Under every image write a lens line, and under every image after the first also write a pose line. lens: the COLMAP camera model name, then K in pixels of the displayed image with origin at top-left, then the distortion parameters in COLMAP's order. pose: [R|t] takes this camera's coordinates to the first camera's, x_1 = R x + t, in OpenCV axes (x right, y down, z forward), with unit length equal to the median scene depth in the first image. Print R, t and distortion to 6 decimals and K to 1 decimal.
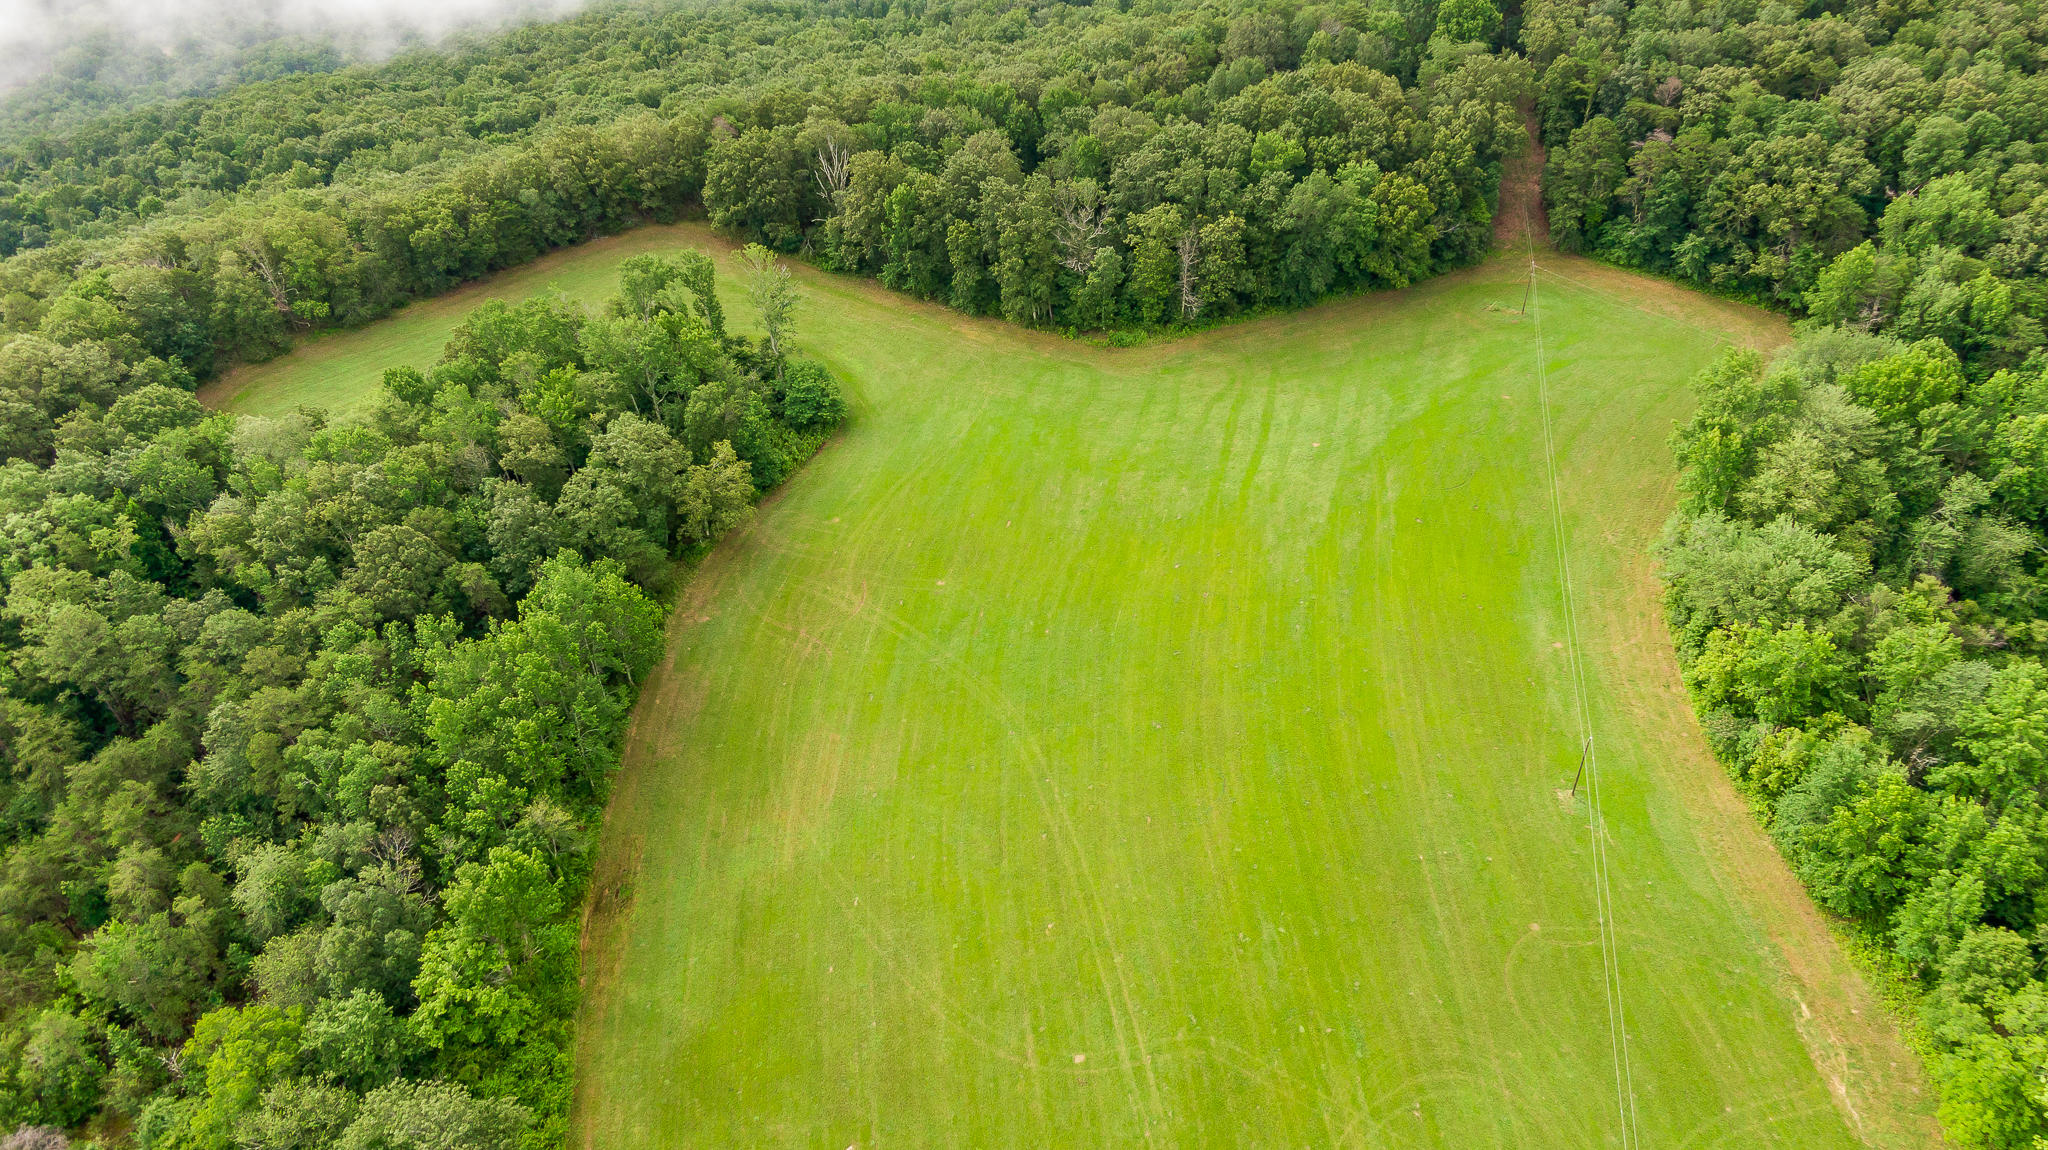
lens RADIAL K [[1452.7, 0, 1024.0], [0, 1452.7, 575.0], [0, 0, 1]] dist [0.005068, -0.002180]
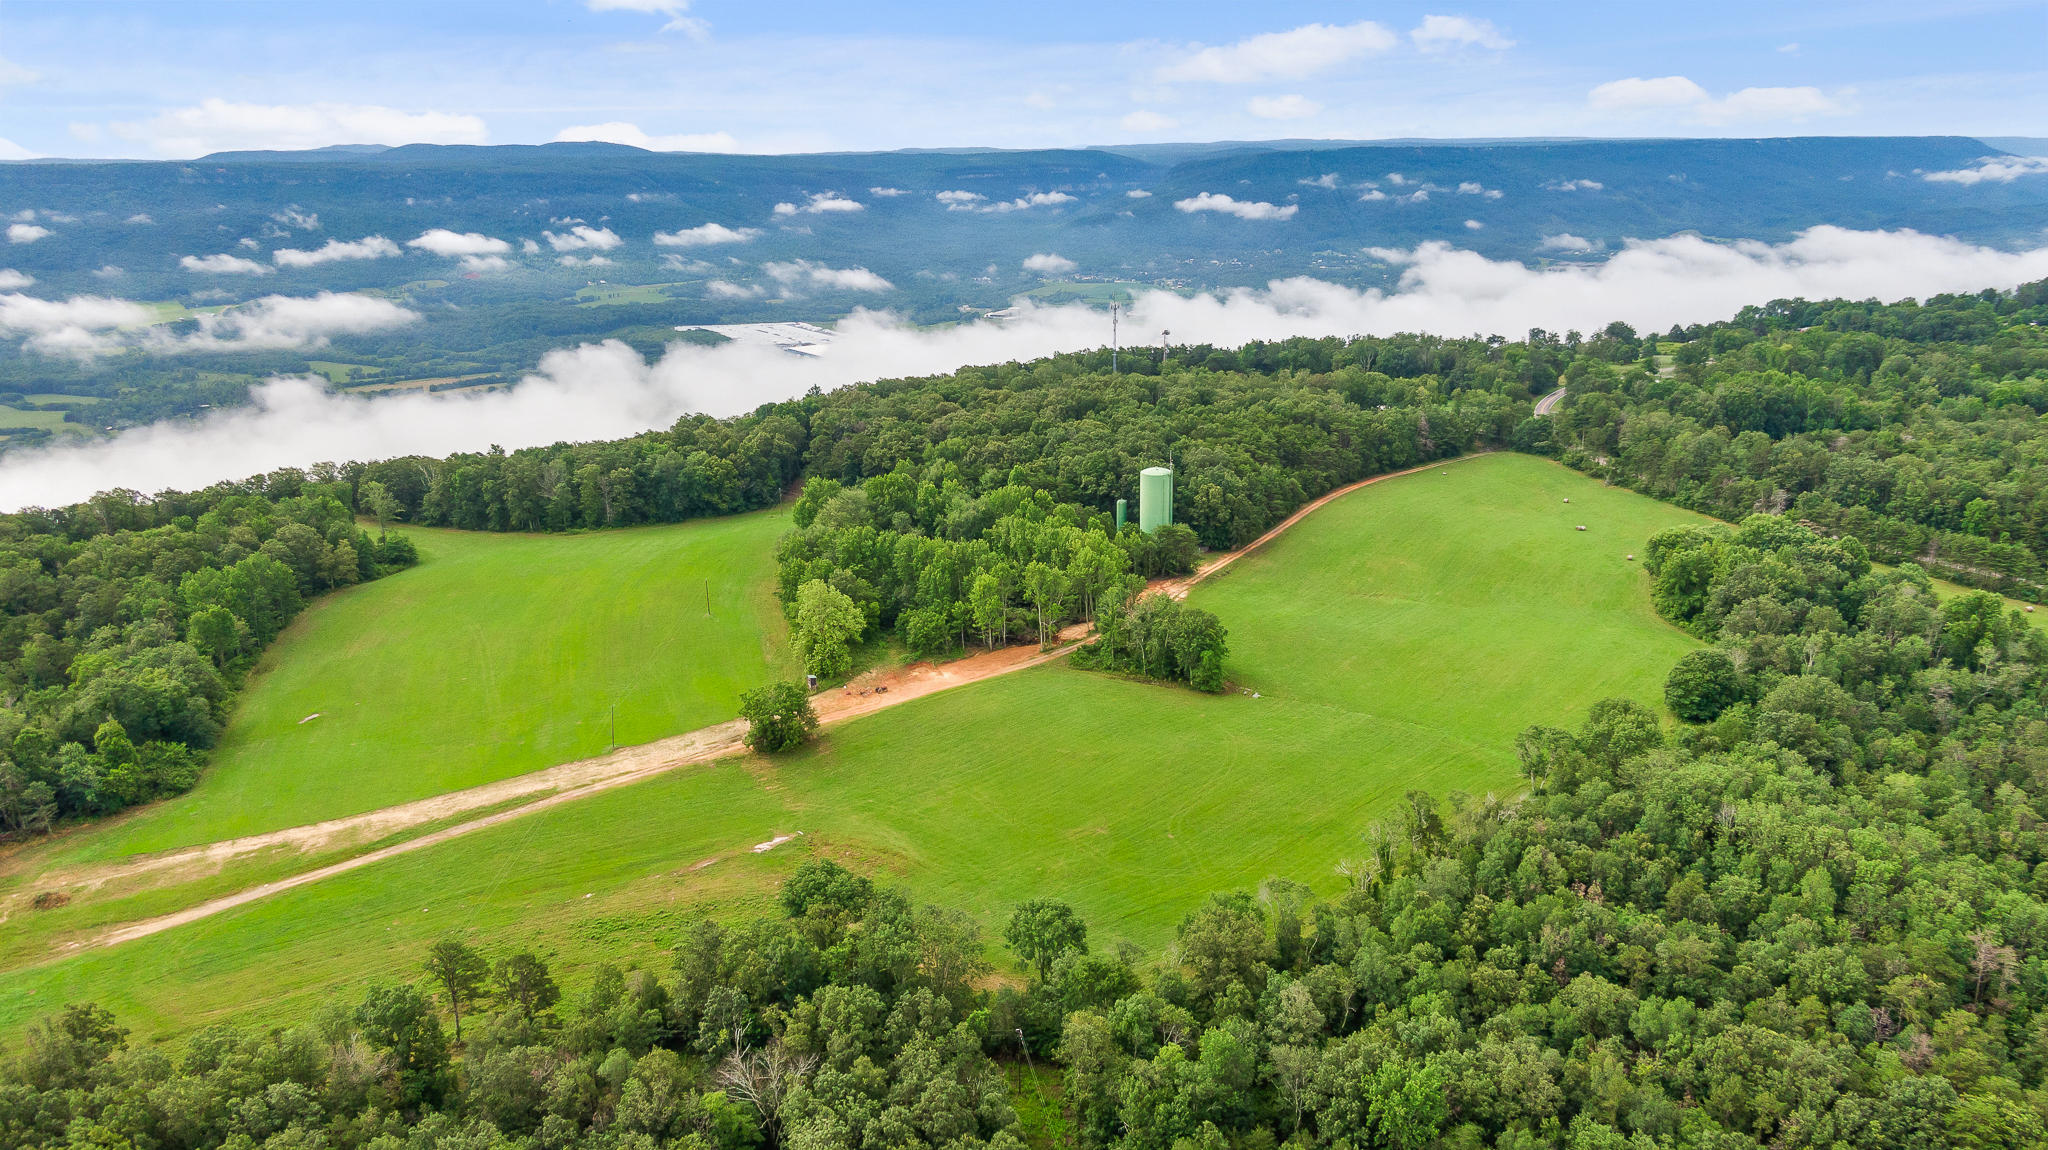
lens RADIAL K [[1444.2, 0, 1024.0], [0, 1444.2, 575.0], [0, 0, 1]] dist [0.040177, -0.049933]
pose [[0.983893, -0.035582, 0.175180, 0.324141], [0.104002, 0.910997, -0.399085, 0.744866], [-0.145388, 0.410876, 0.900024, -0.838059]]
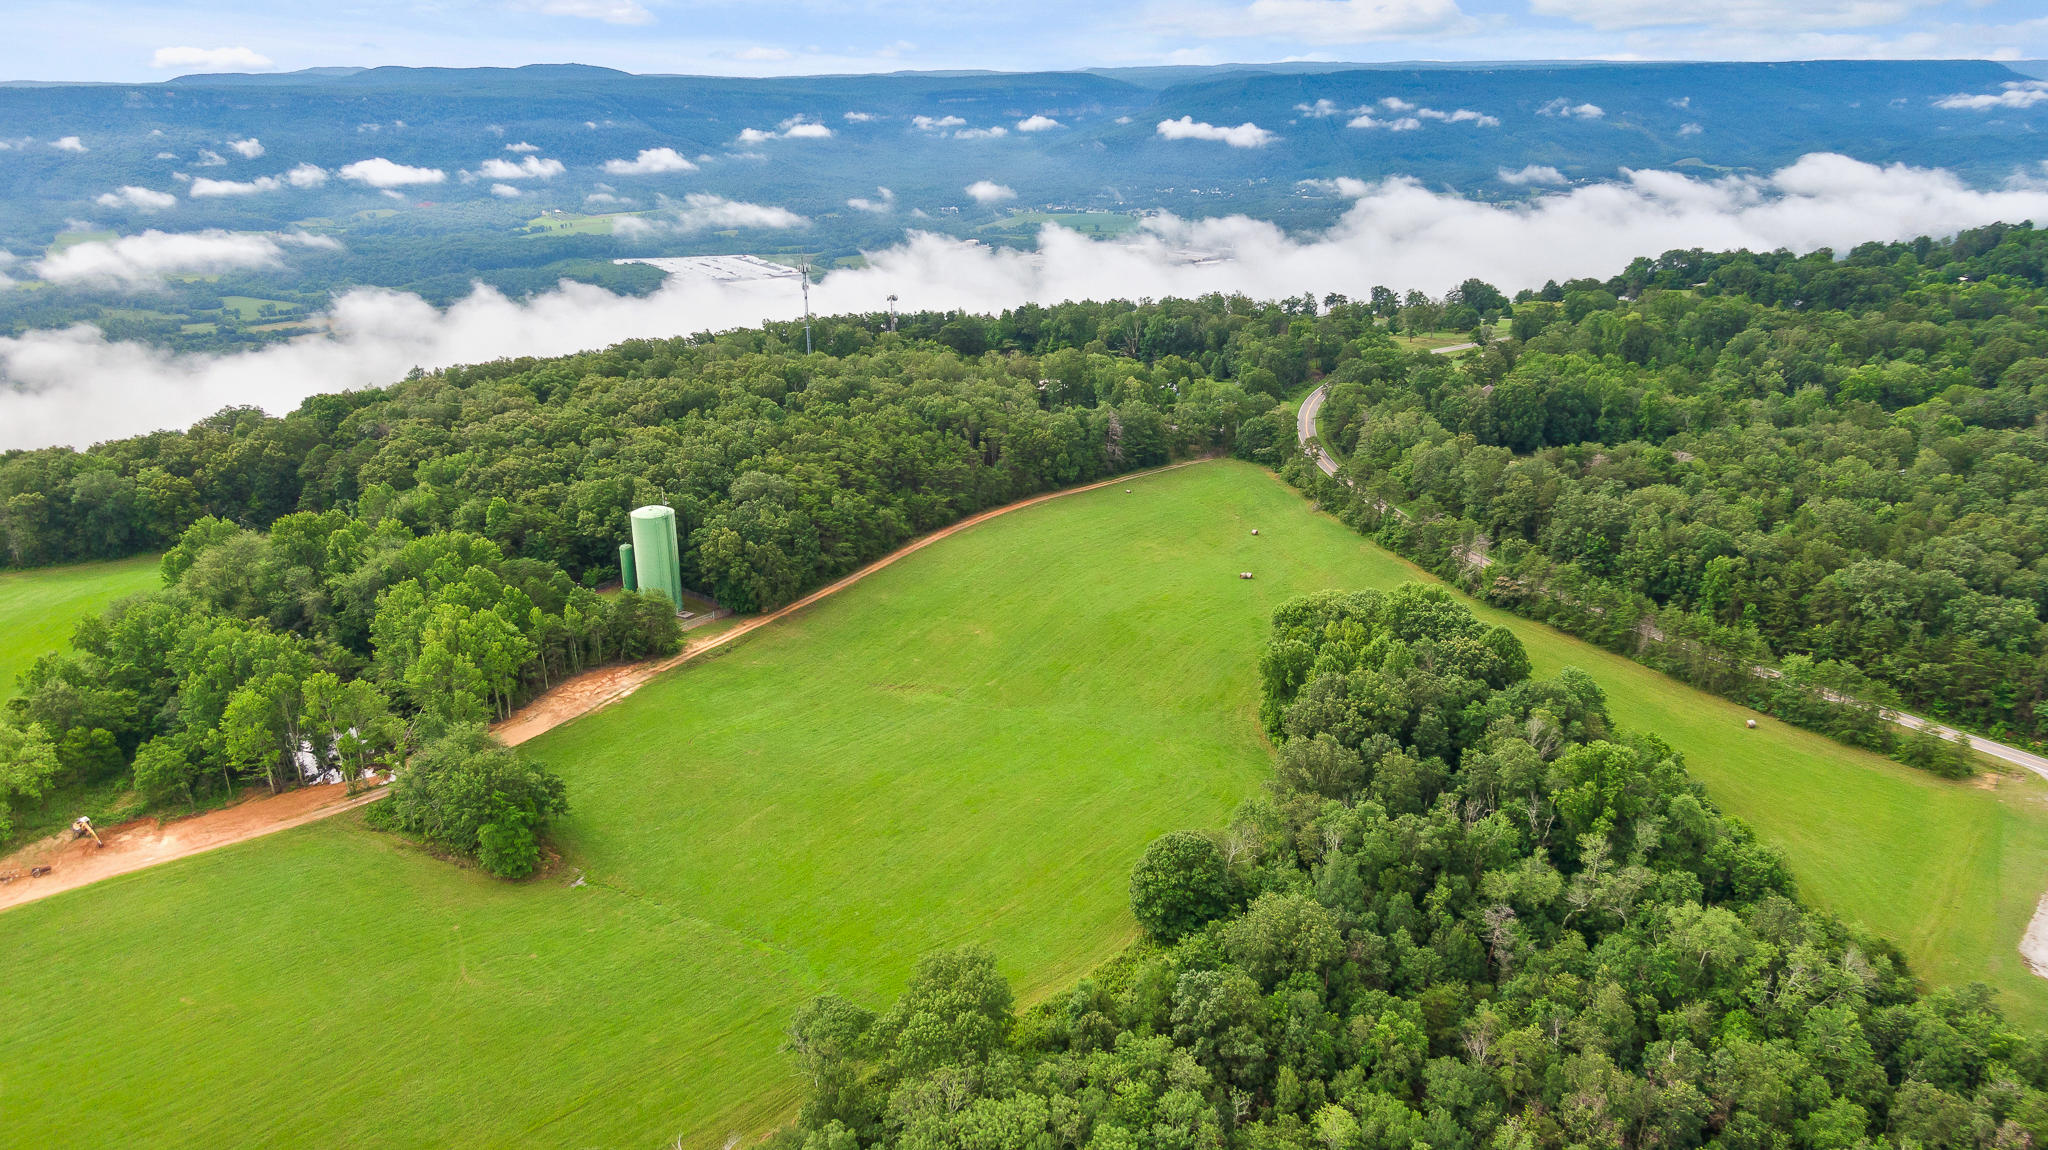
lens RADIAL K [[1444.2, 0, 1024.0], [0, 1444.2, 575.0], [0, 0, 1]] dist [0.040177, -0.049933]
pose [[0.985329, -0.040462, 0.165799, 0.928792], [0.097987, 0.929533, -0.355480, 0.500878], [-0.139733, 0.366511, 0.919861, -0.580530]]
